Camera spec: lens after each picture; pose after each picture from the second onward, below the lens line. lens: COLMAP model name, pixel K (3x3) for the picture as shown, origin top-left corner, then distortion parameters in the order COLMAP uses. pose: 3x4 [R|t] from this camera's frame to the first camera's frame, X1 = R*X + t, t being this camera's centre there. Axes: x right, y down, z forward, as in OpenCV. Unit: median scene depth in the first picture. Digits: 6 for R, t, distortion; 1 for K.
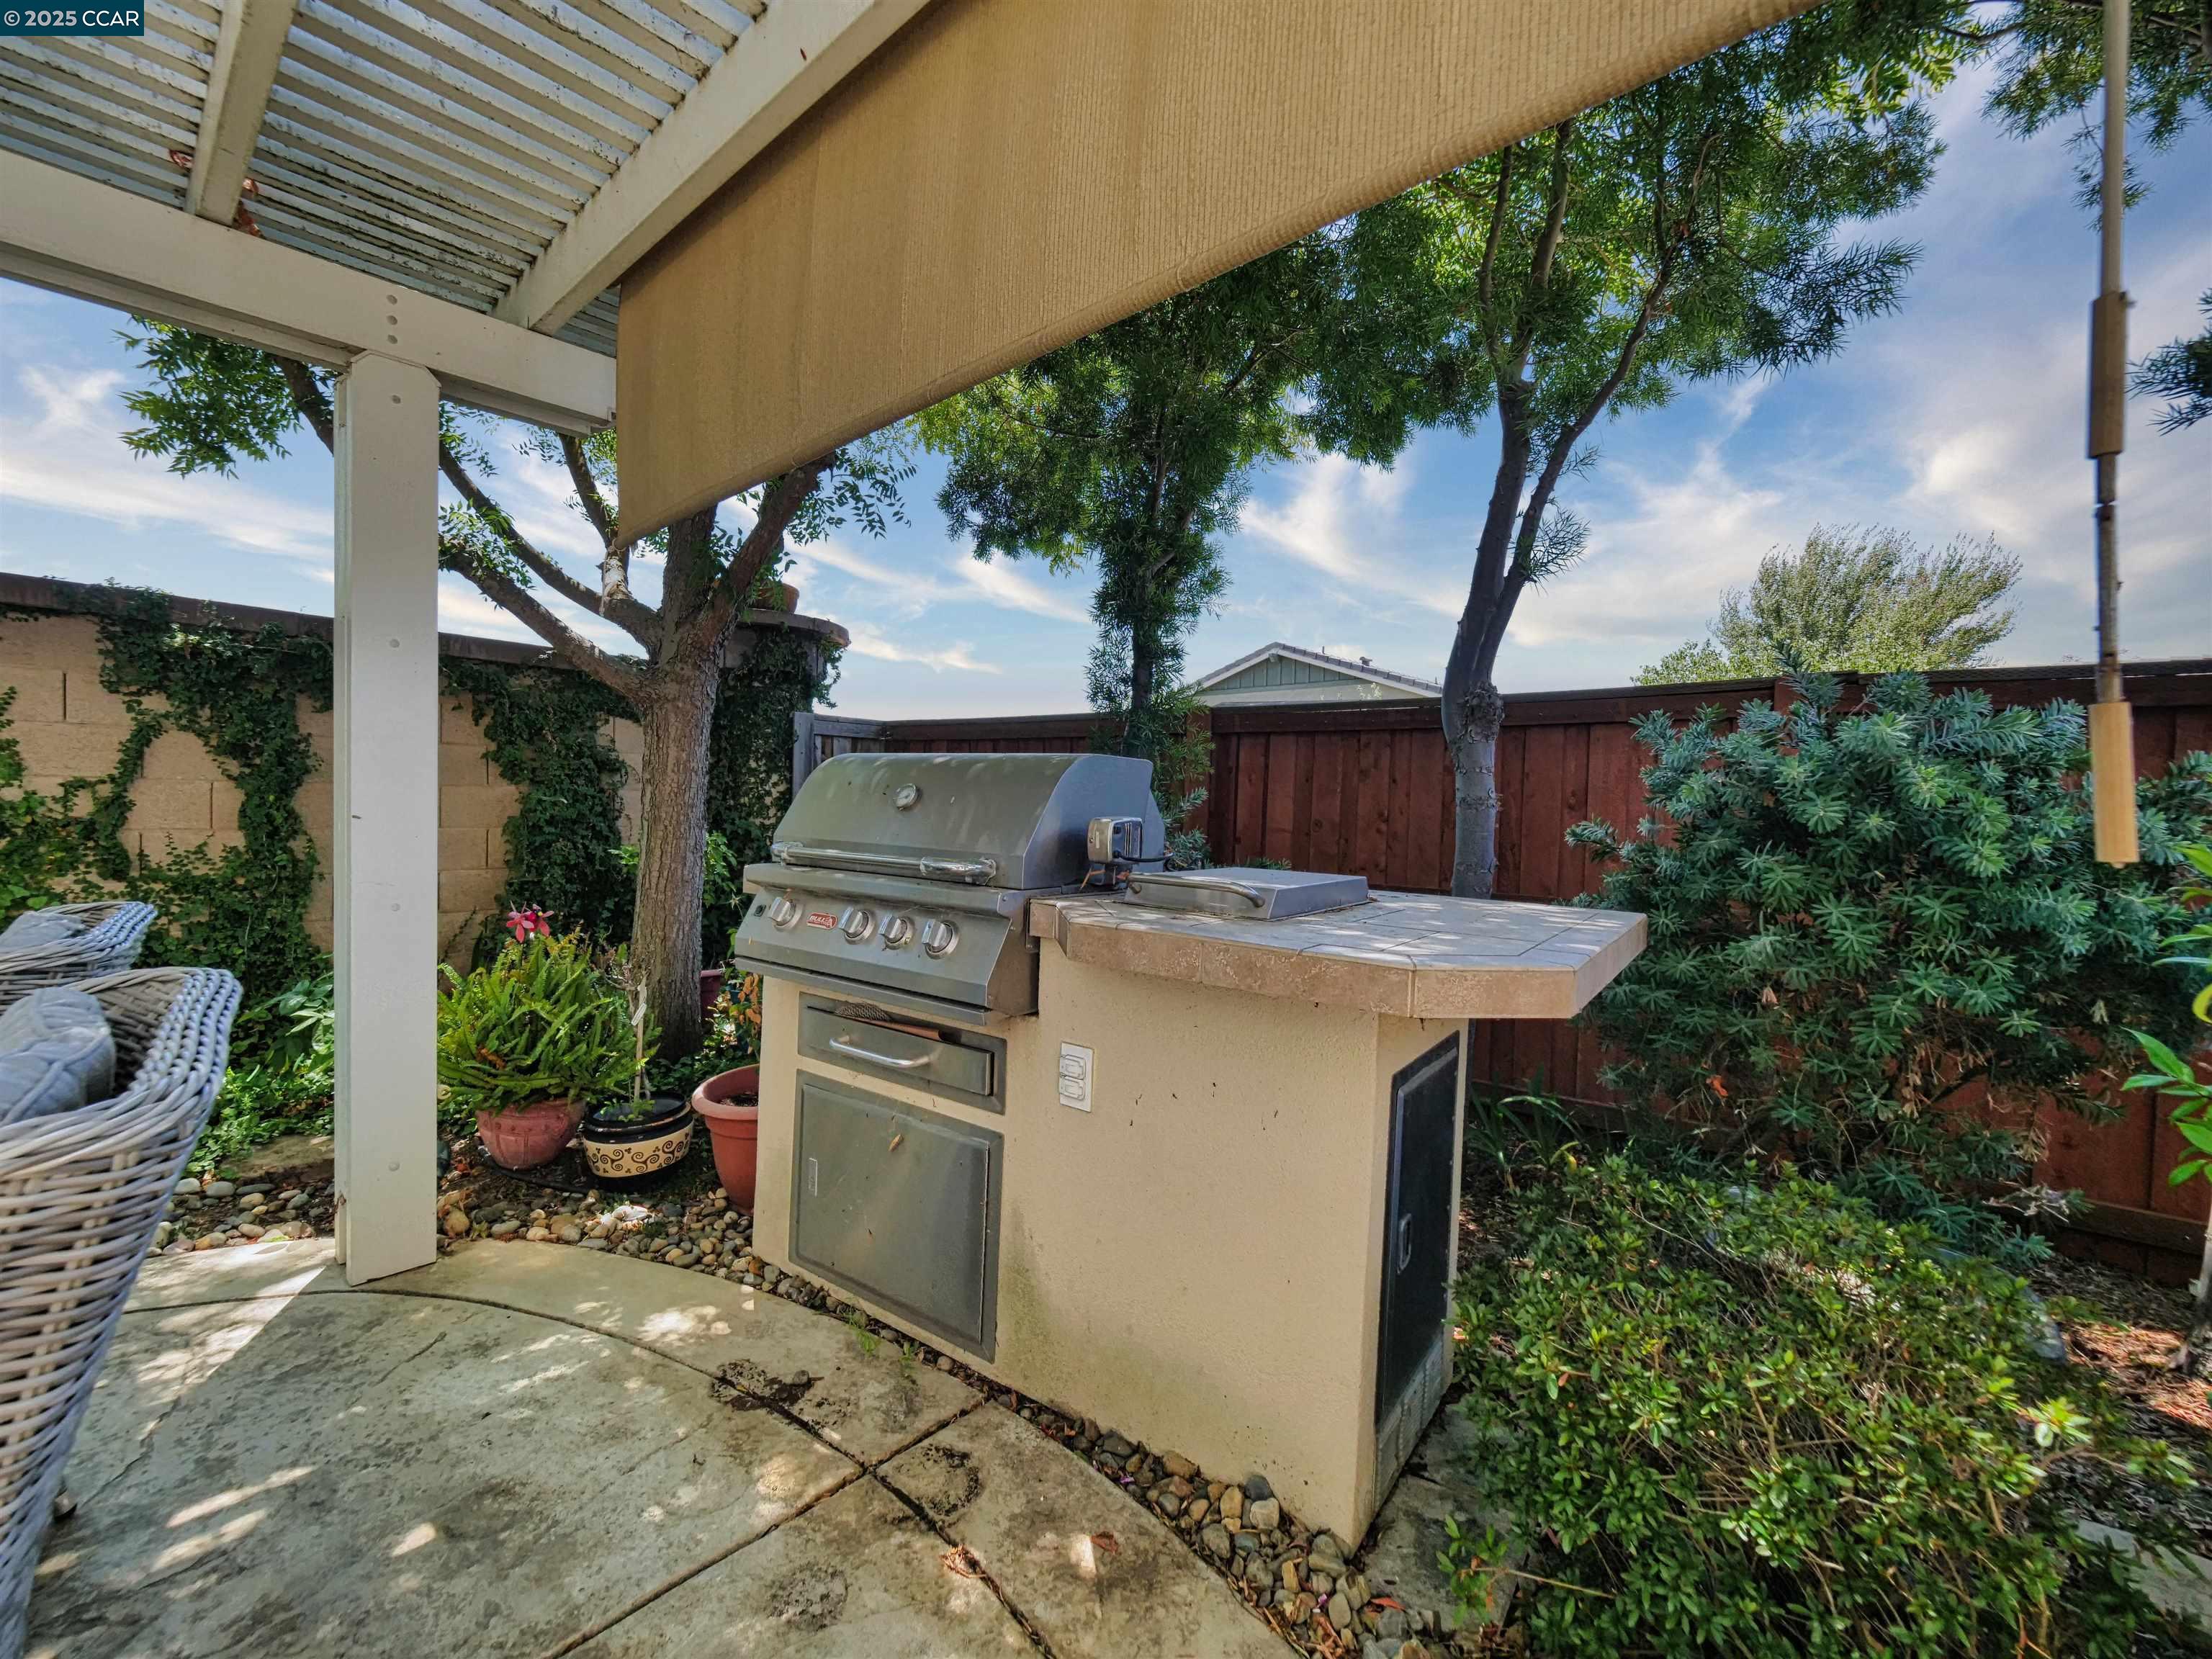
lens RADIAL K [[939.9, 0, 1091.8], [0, 939.9, 825.4], [0, 0, 1]] dist [-0.003689, -0.000258]
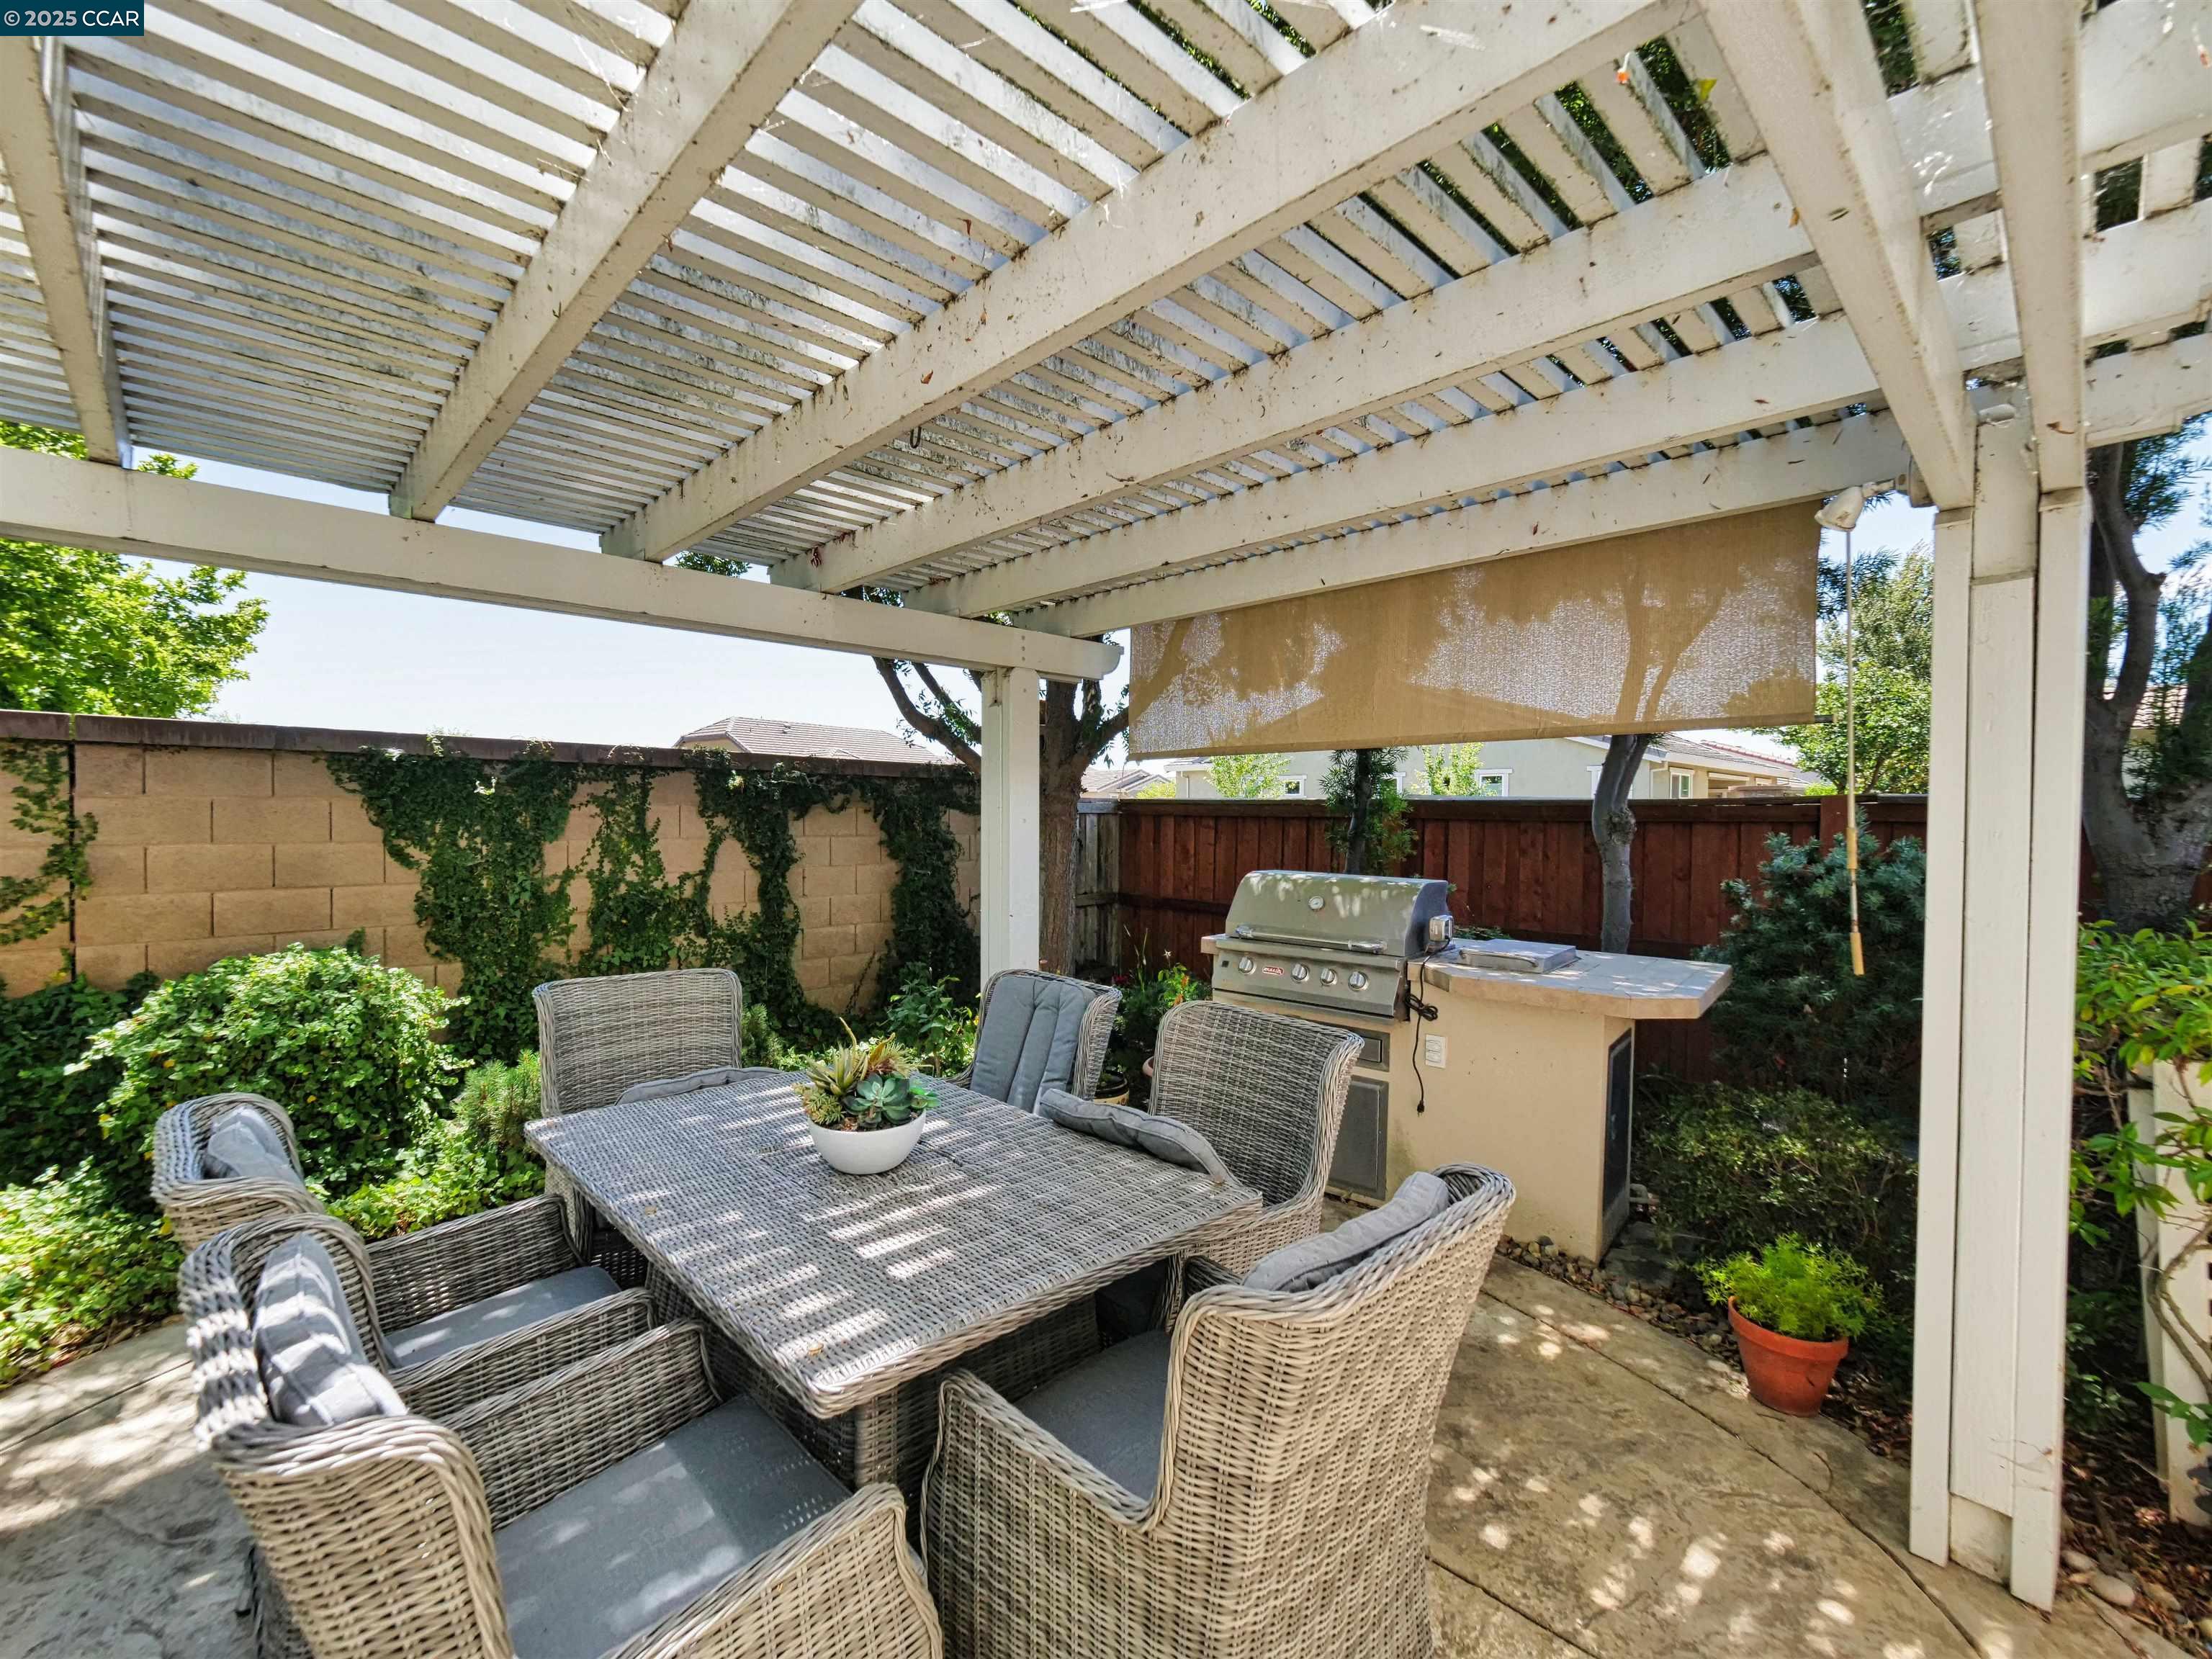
lens RADIAL K [[939.9, 0, 1091.8], [0, 939.9, 825.4], [0, 0, 1]] dist [-0.003689, -0.000258]
pose [[0.997073, -0.017024, -0.074532, -0.287911], [0.015829, 0.999737, -0.016599, -0.093153], [0.074795, 0.015371, 0.997080, -0.517325]]
